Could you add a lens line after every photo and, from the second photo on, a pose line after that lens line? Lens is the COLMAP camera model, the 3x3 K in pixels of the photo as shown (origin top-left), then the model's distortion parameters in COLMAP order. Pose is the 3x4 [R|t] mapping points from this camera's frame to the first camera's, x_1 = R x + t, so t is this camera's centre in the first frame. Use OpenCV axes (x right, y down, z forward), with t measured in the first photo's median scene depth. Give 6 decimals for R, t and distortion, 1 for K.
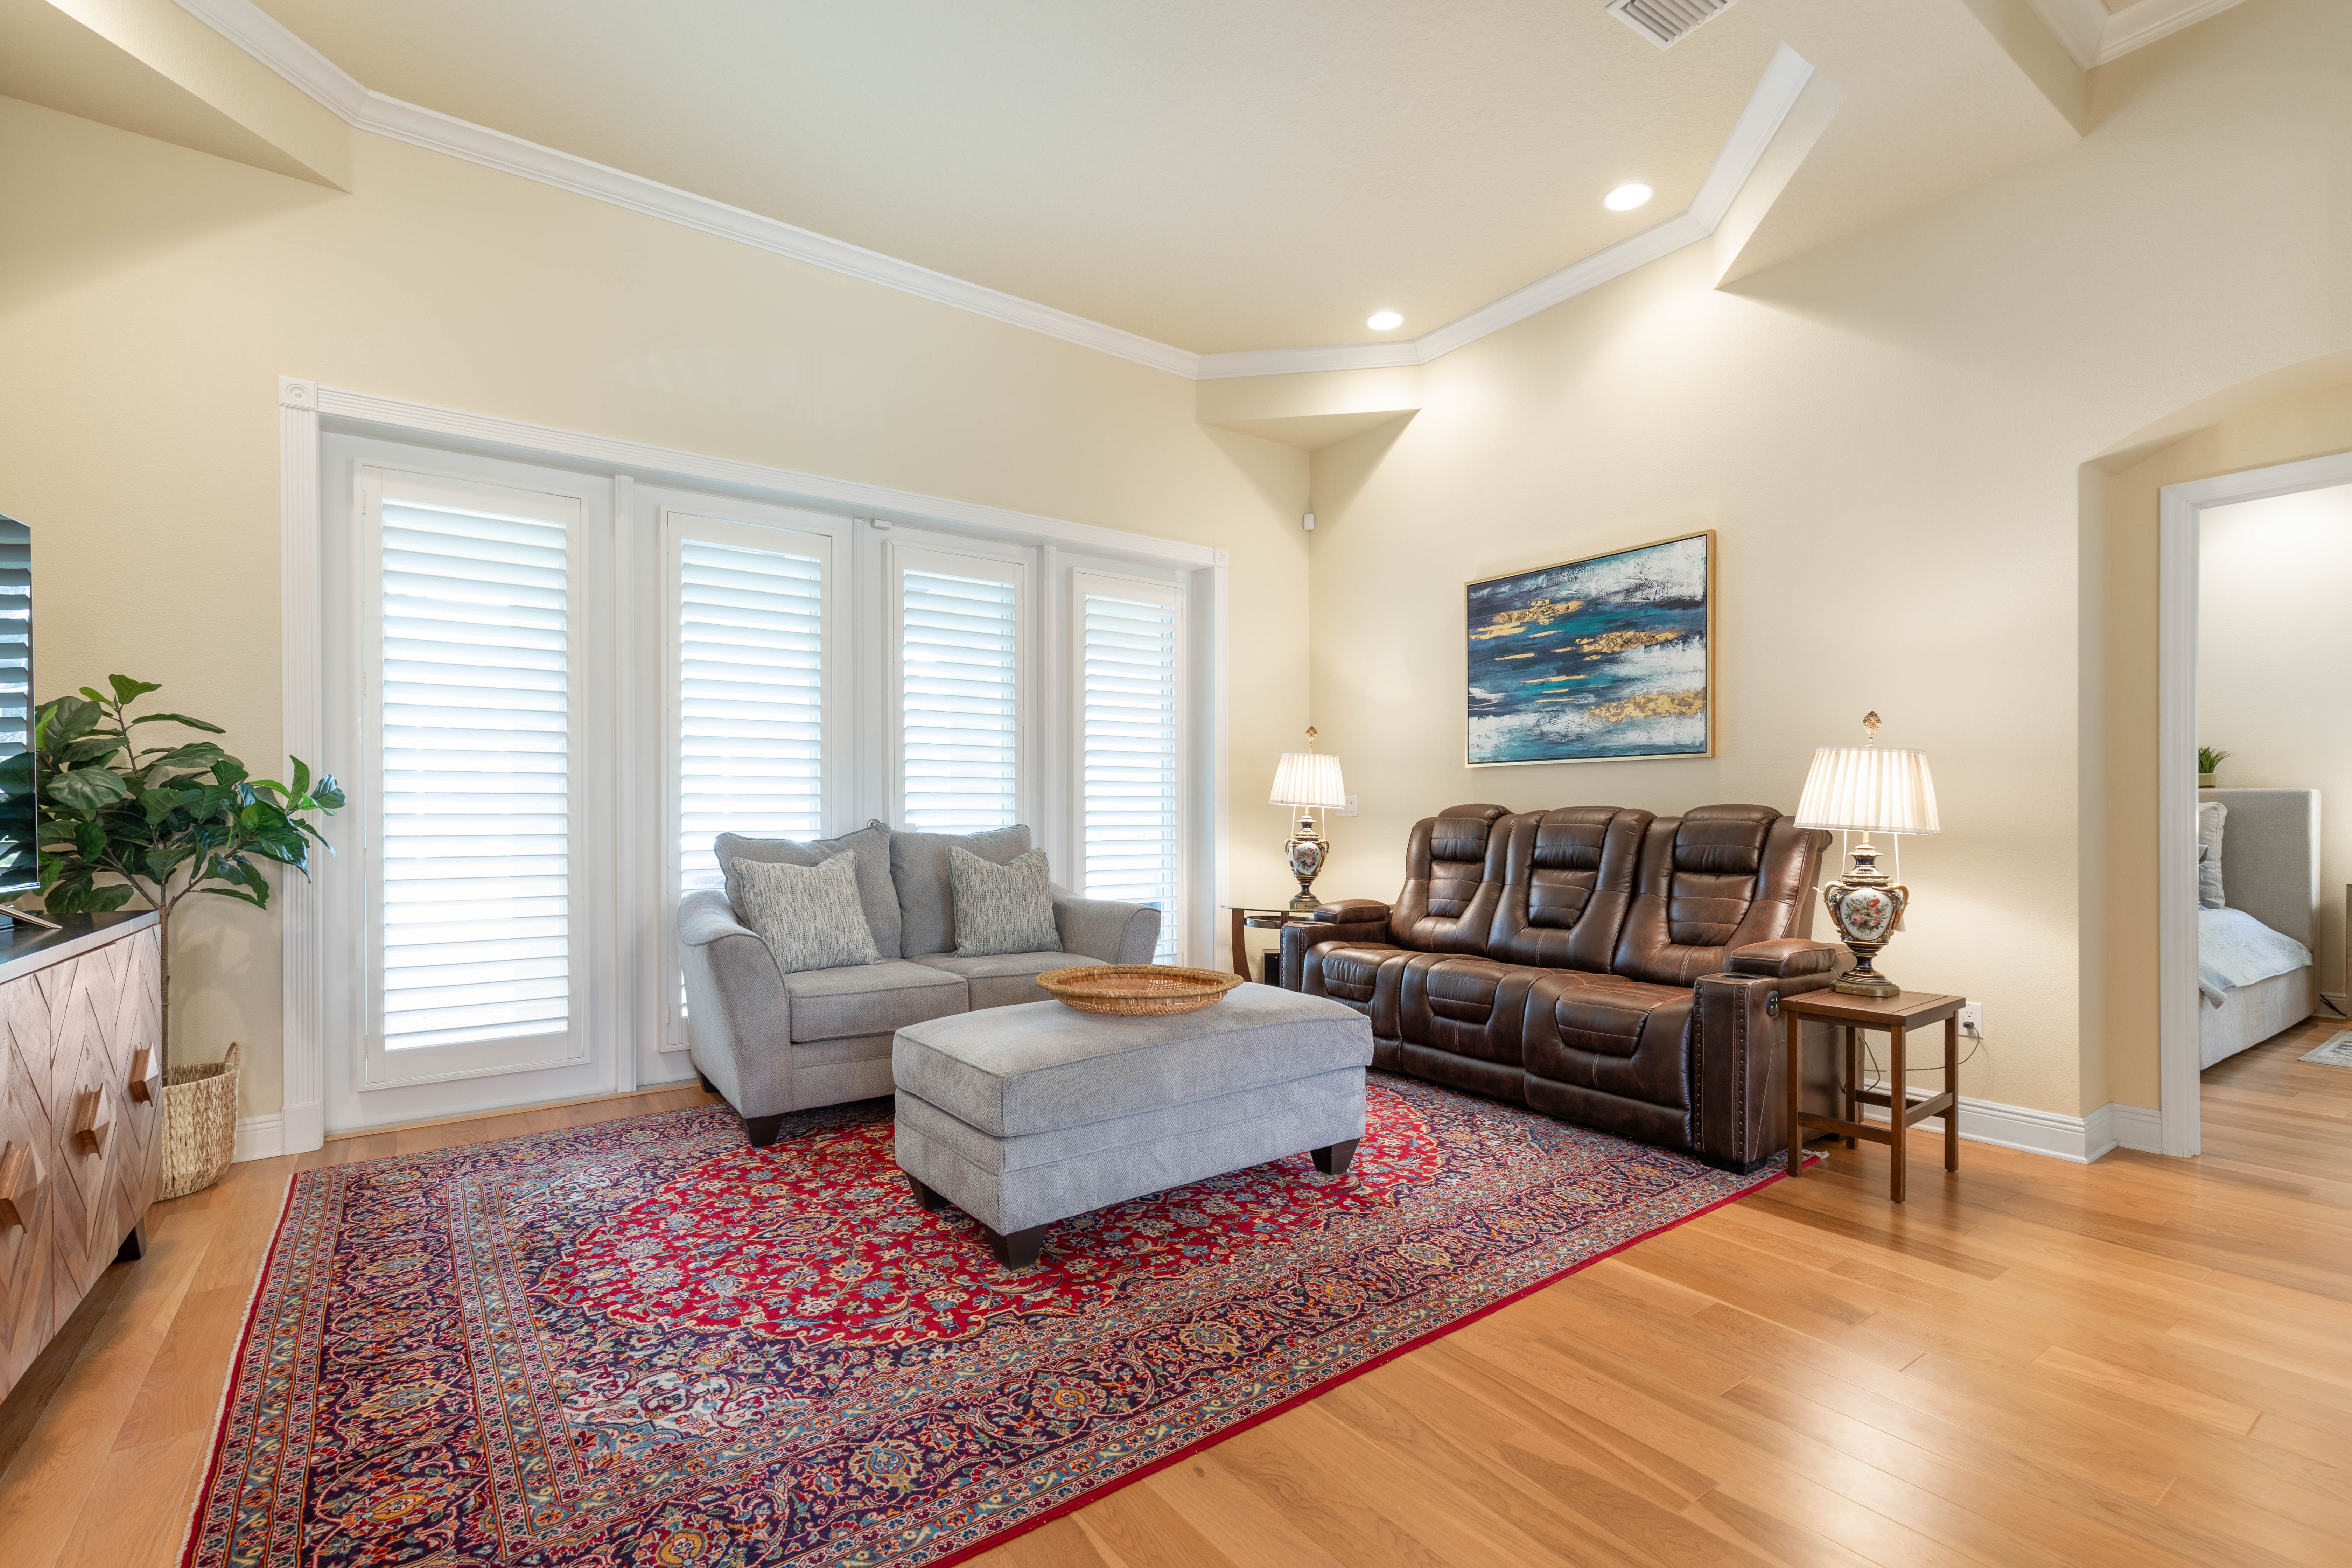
lens RADIAL K [[1067.9, 0, 1177.5], [0, 1067.9, 827.6], [0, 0, 1]] dist [0.011585, -0.001949]
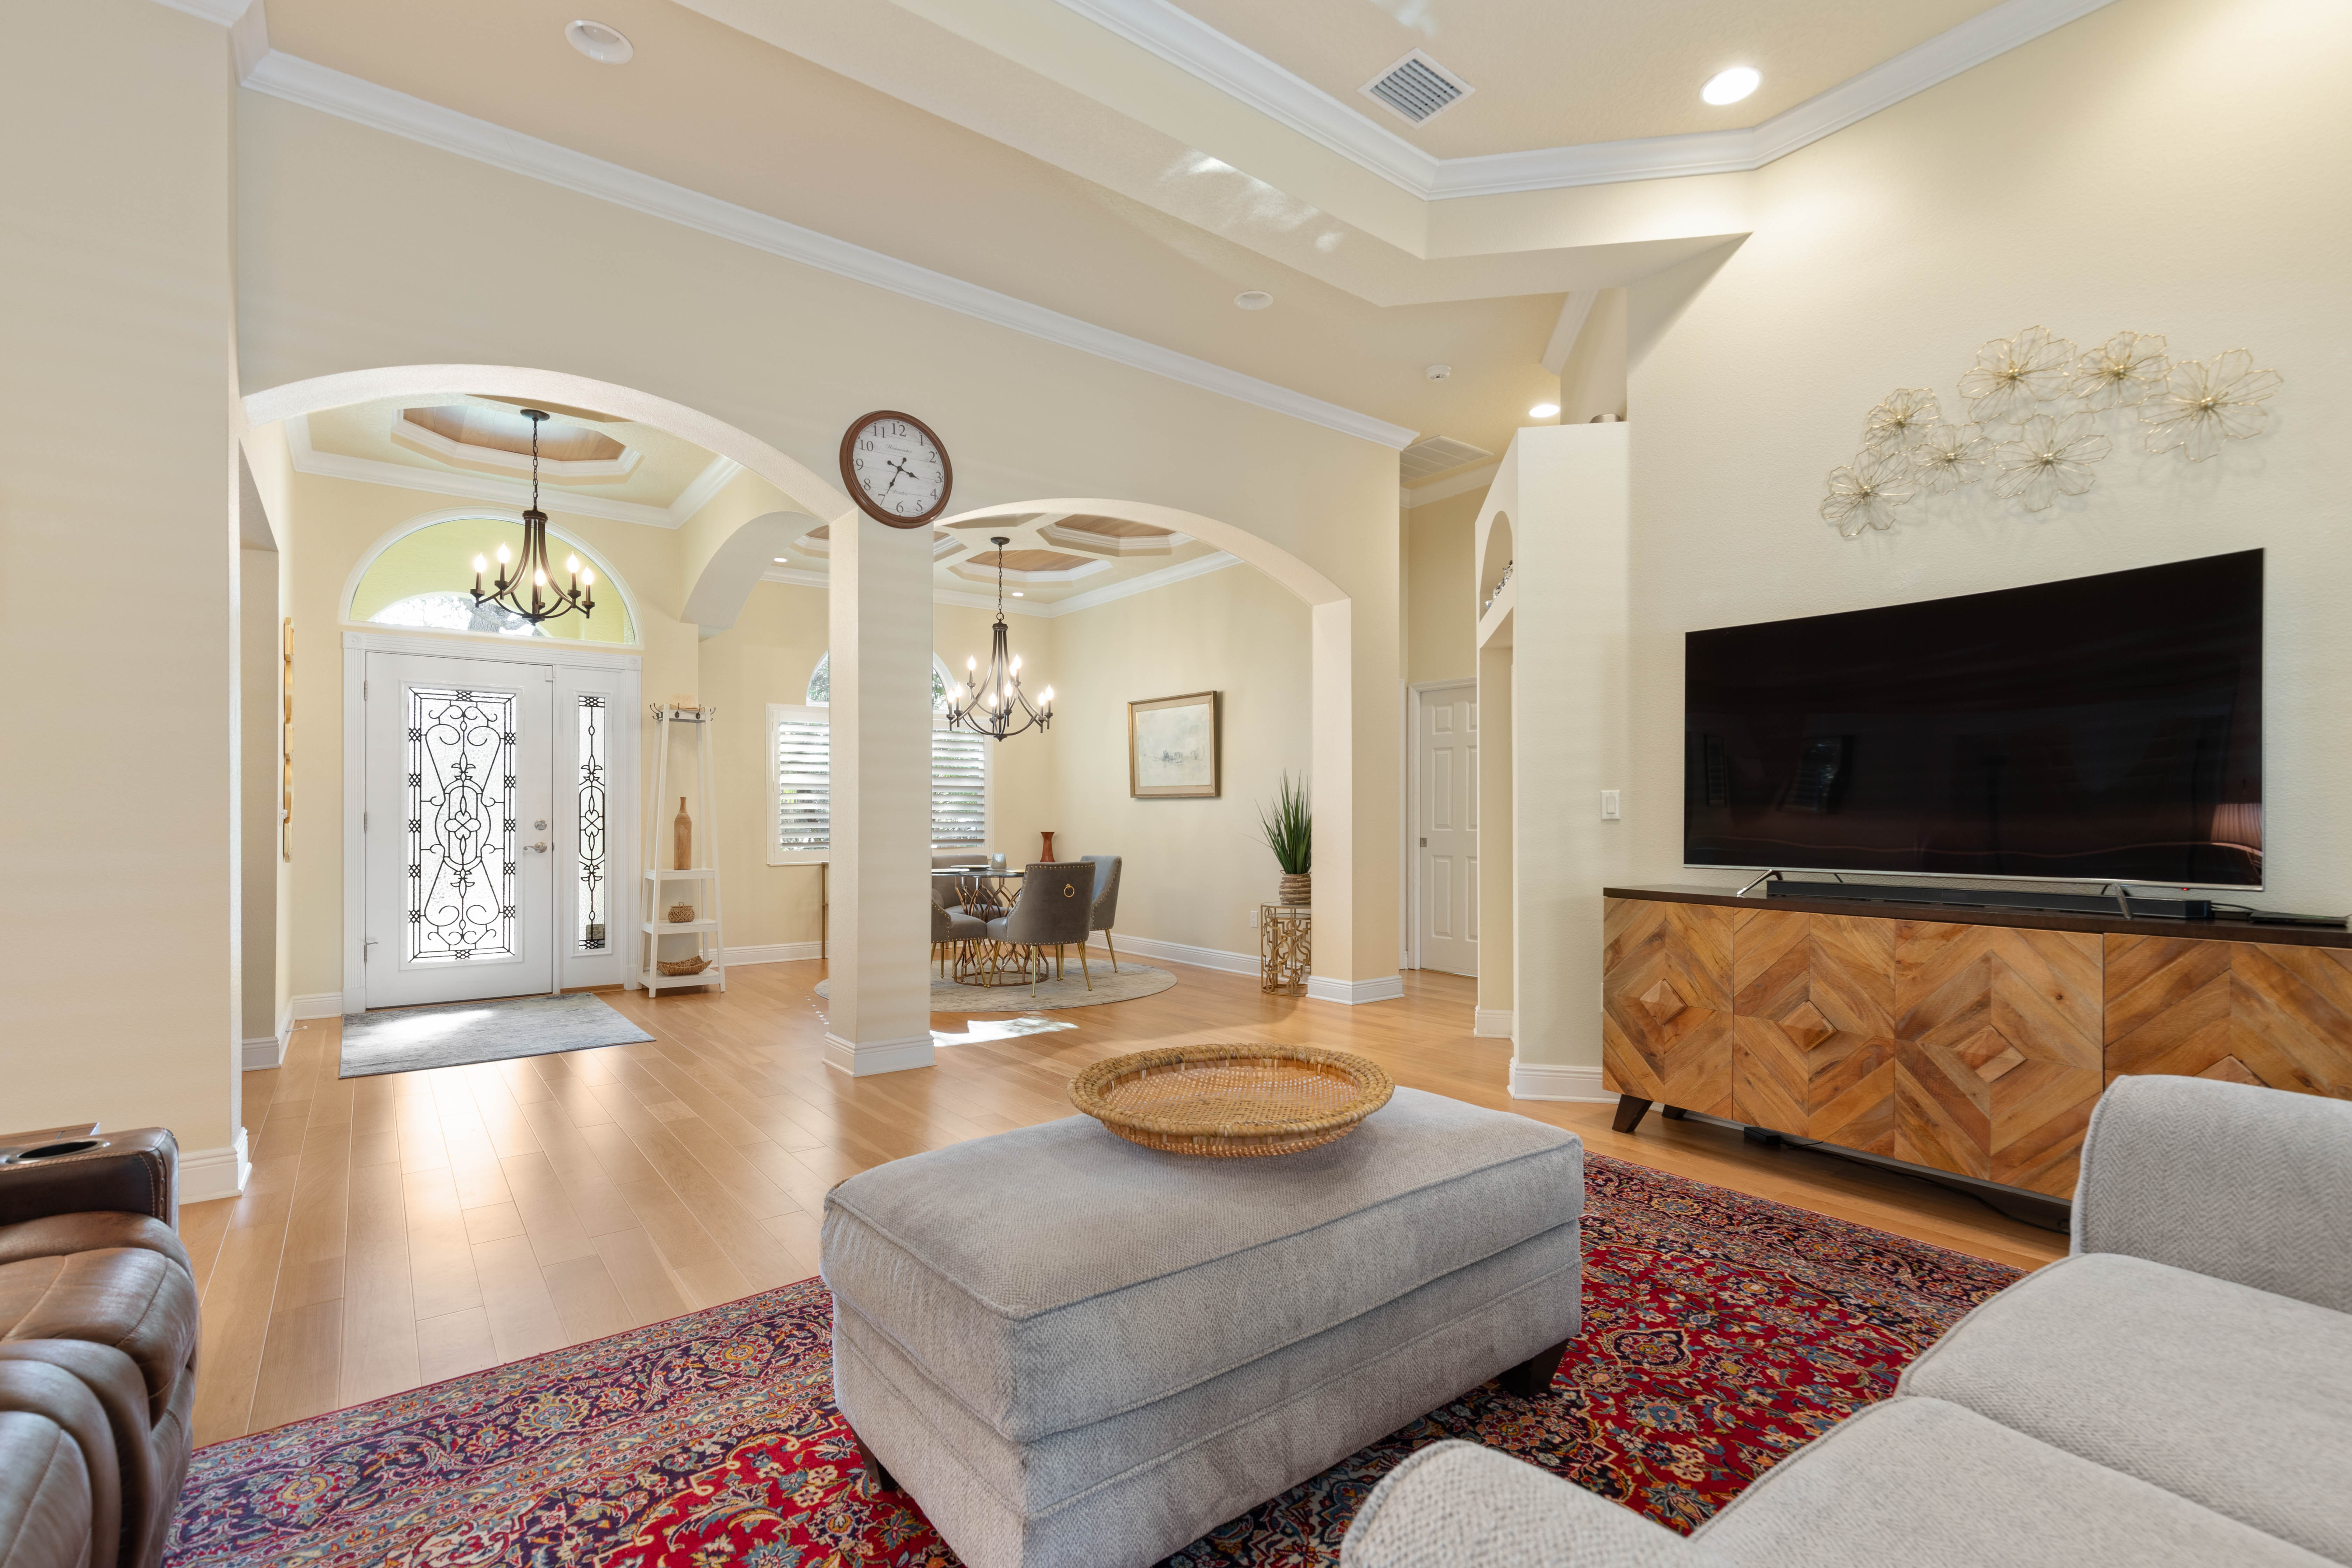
lens RADIAL K [[1067.9, 0, 1186.3], [0, 1067.9, 818.6], [0, 0, 1]] dist [0.011585, -0.001949]
pose [[-0.999531, 0.002288, -0.030546, 0.011194], [0.001815, 0.999878, 0.015490, -0.027105], [0.030578, 0.015427, -0.999413, 1.707255]]
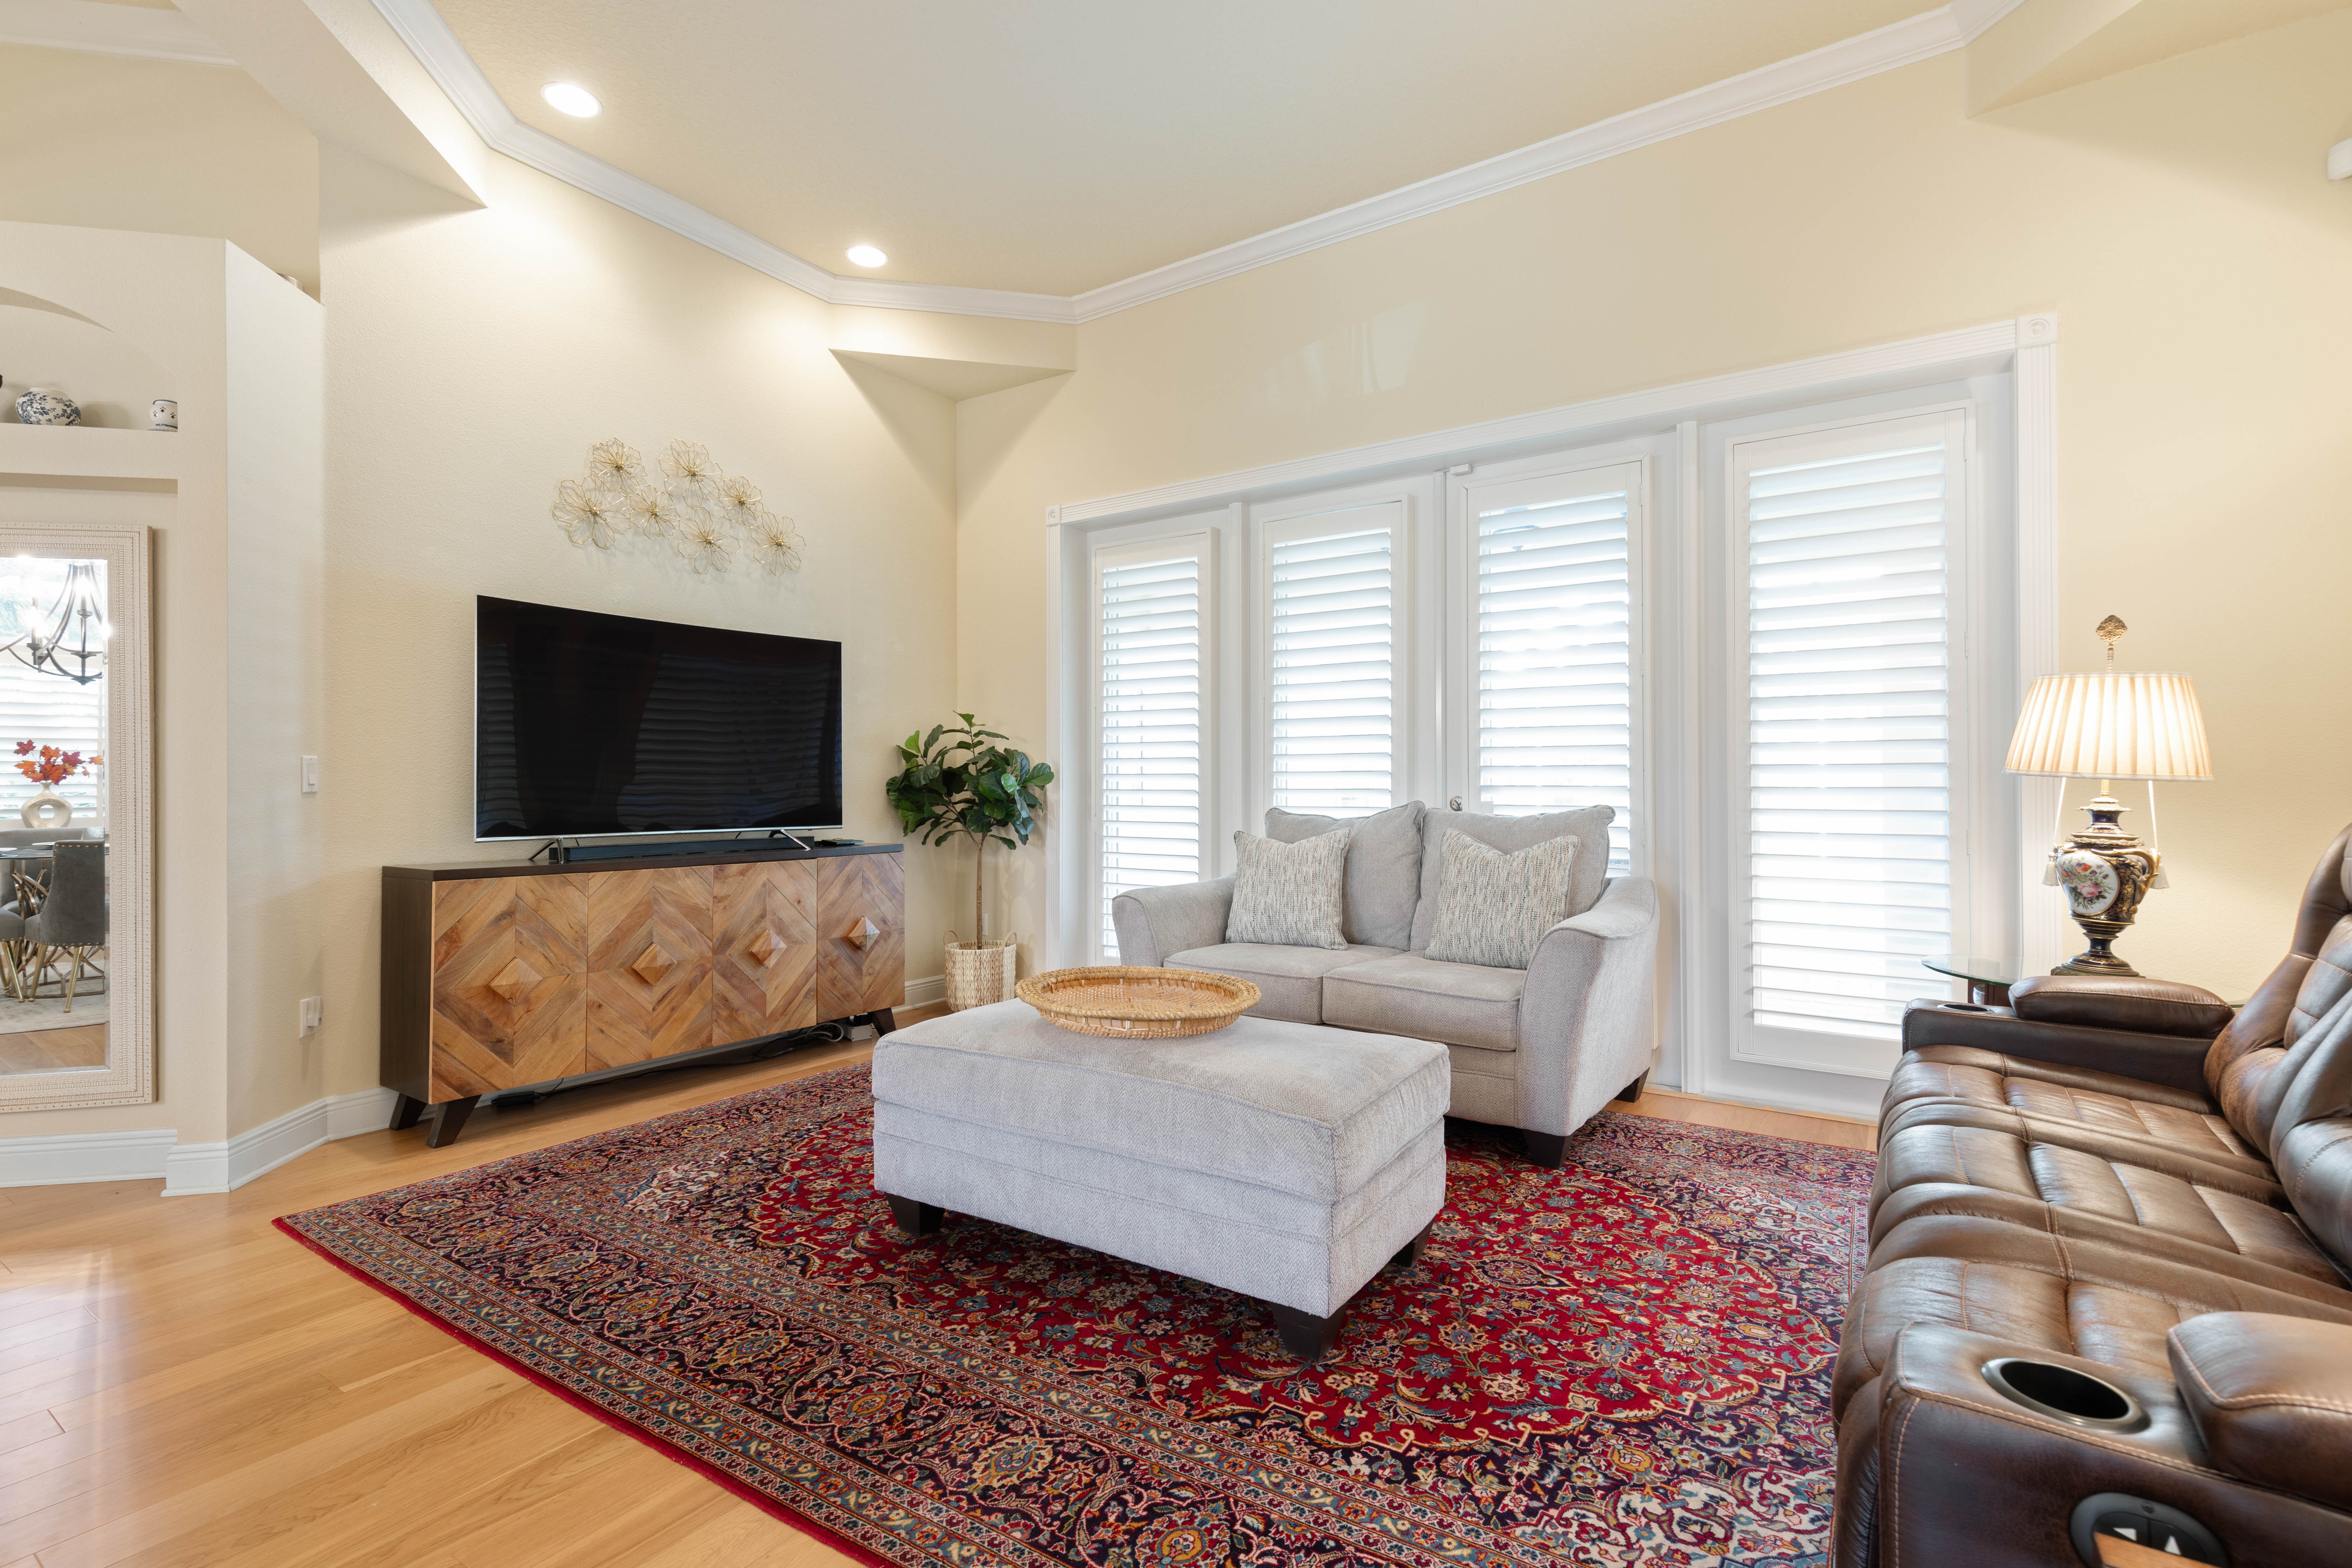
lens RADIAL K [[1067.9, 0, 1177.1], [0, 1067.9, 779.5], [0, 0, 1]] dist [0.011585, -0.001949]
pose [[0.343698, -0.005235, -0.939065, 0.796300], [-0.012775, 0.999866, -0.010250, -0.016192], [0.938993, 0.015519, 0.343585, 0.769154]]
